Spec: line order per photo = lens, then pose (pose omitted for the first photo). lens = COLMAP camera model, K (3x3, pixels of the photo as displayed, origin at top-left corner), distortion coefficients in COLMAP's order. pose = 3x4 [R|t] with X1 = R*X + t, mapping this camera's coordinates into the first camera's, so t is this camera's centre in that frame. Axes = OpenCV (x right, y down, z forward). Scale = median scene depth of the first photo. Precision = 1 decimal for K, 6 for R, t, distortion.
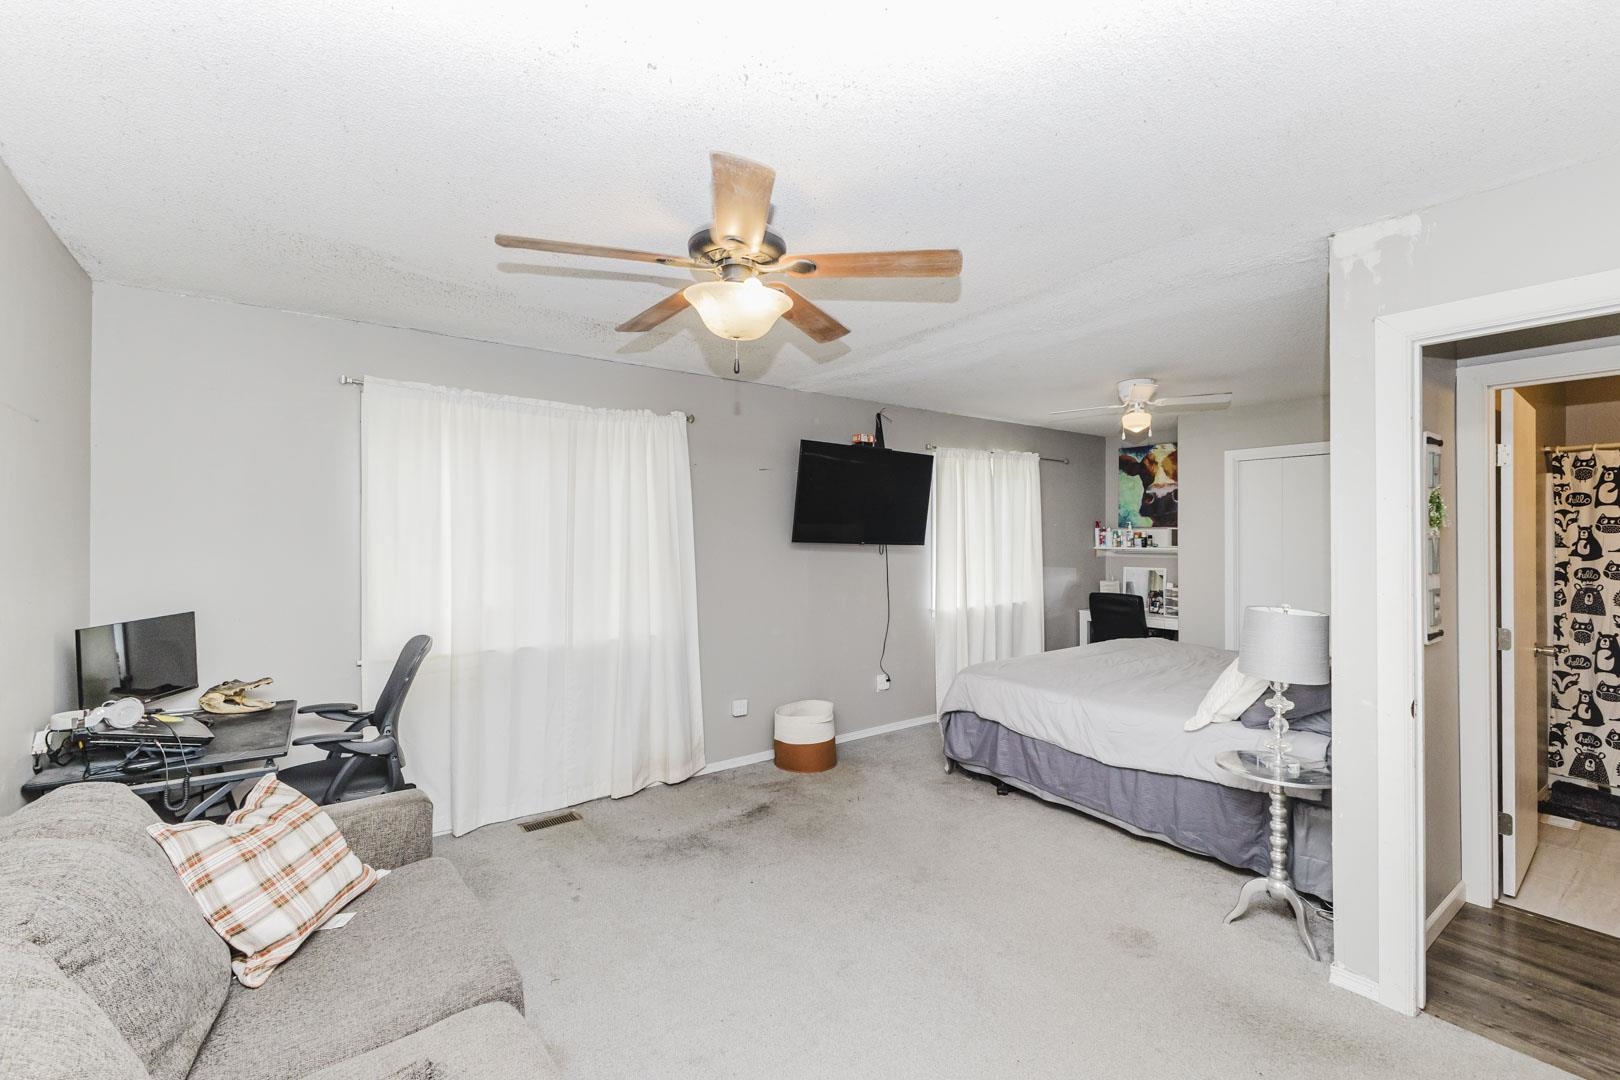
lens RADIAL K [[713.4, 0, 816.6], [0, 713.4, 531.4], [0, 0, 1]] dist [0.002884, -0.000267]
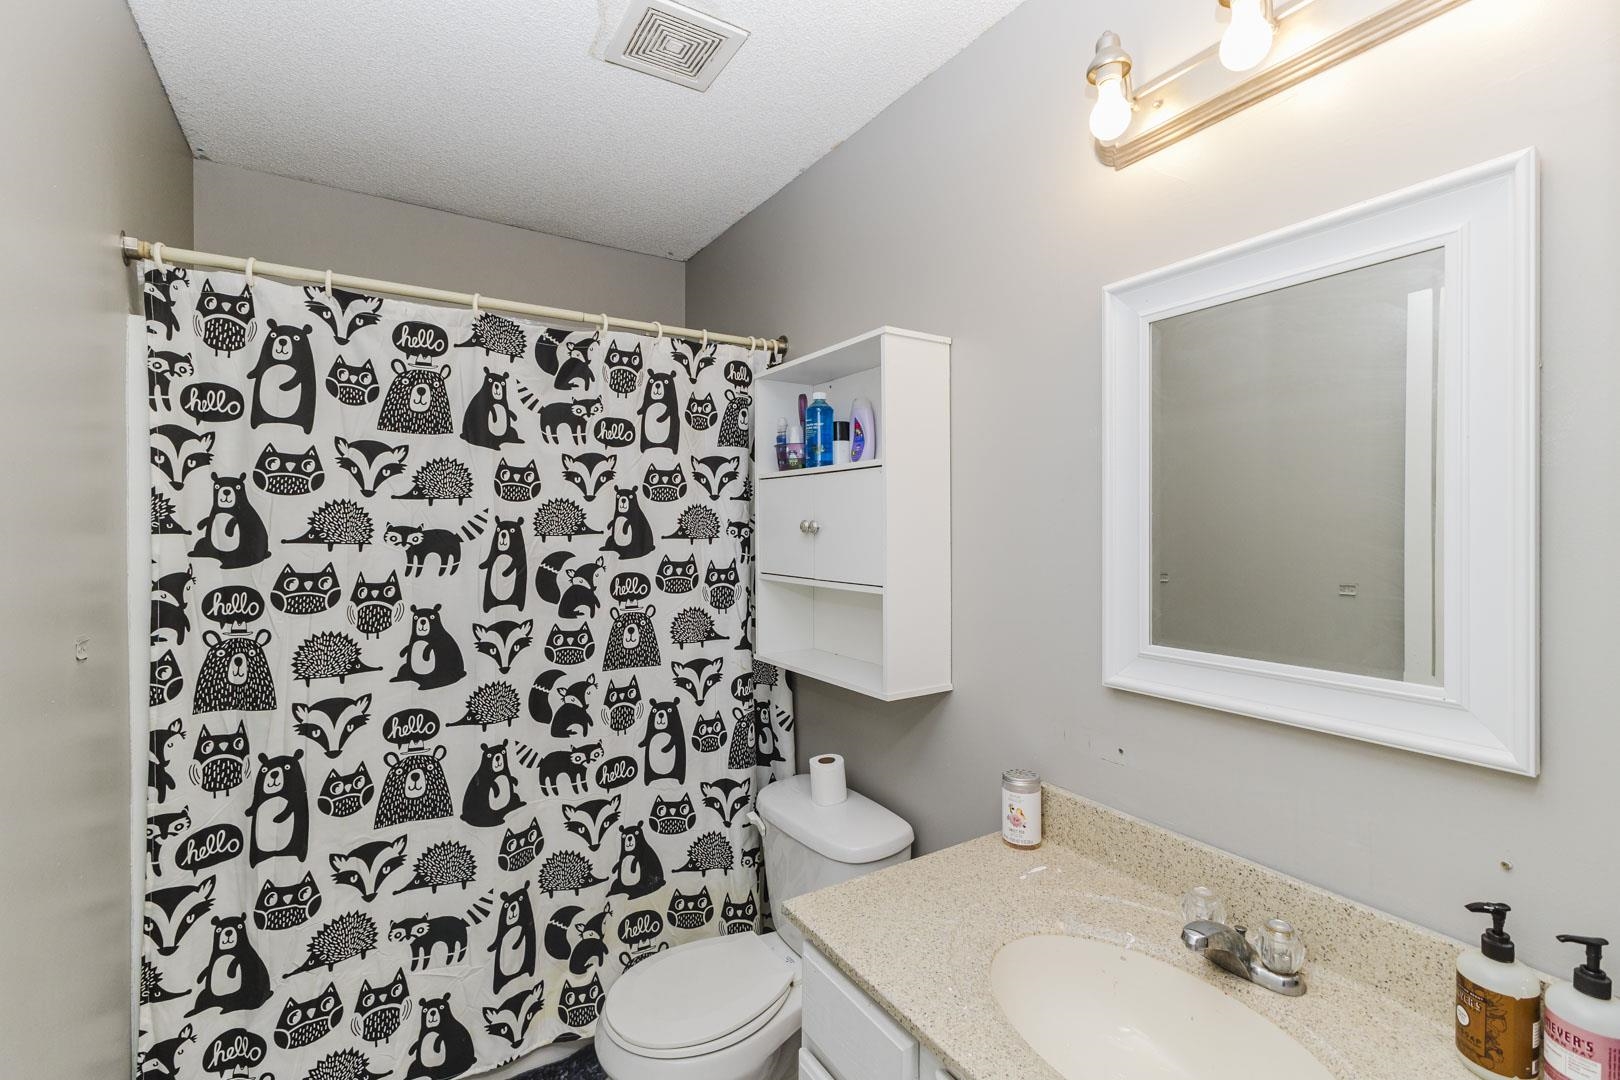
lens RADIAL K [[713.4, 0, 816.6], [0, 713.4, 531.4], [0, 0, 1]] dist [0.002884, -0.000267]
pose [[0.071037, -0.005650, 0.997458, 0.717971], [-0.004484, 0.999972, 0.005984, 0.018093], [-0.997464, -0.004898, 0.071010, 0.662262]]
